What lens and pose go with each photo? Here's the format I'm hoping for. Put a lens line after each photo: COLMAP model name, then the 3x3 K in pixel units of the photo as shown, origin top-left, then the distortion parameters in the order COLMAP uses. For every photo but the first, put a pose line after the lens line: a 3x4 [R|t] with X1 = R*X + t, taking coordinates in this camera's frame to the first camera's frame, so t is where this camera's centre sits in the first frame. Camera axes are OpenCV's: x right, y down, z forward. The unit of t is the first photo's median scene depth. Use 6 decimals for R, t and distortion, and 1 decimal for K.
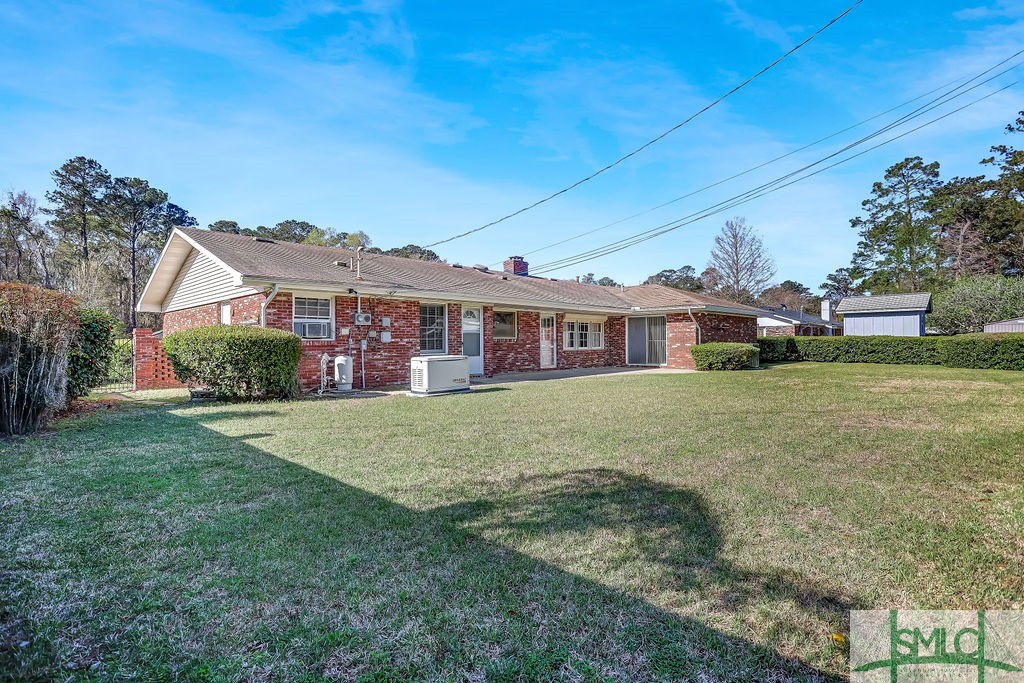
lens RADIAL K [[488.4, 0, 512.0], [0, 488.4, 341.5], [0, 0, 1]] dist [-0.000834, -0.000485]
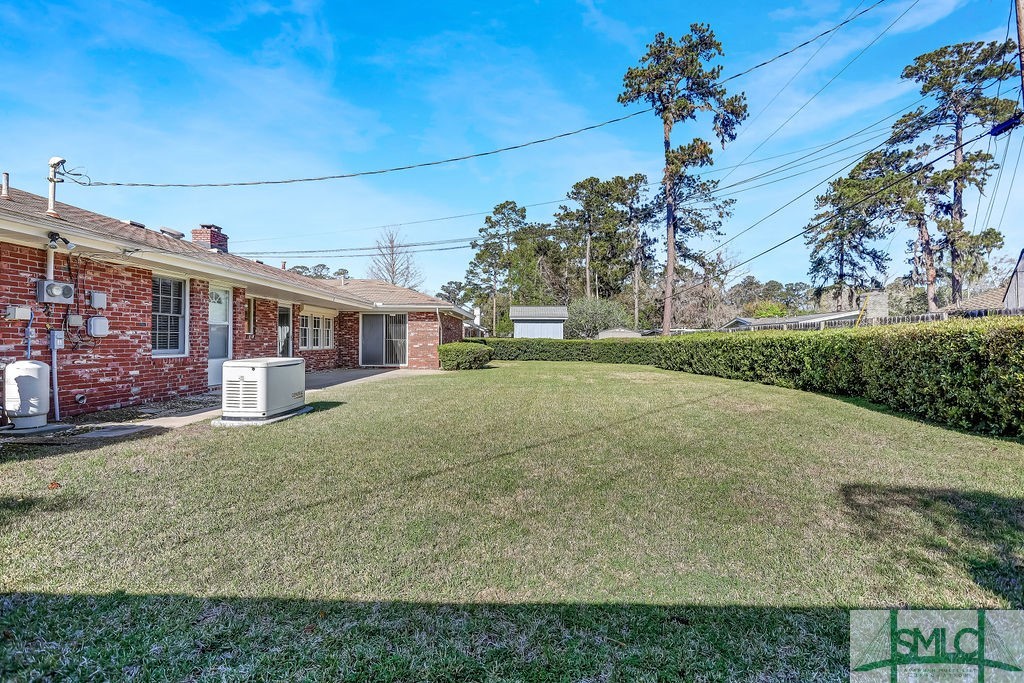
lens RADIAL K [[488.4, 0, 512.0], [0, 488.4, 341.5], [0, 0, 1]] dist [-0.000834, -0.000485]
pose [[0.742775, 0.011858, 0.669436, -0.175993], [-0.011983, 0.999918, -0.004417, 0.003035], [-0.669434, -0.004741, 0.742857, 0.157491]]
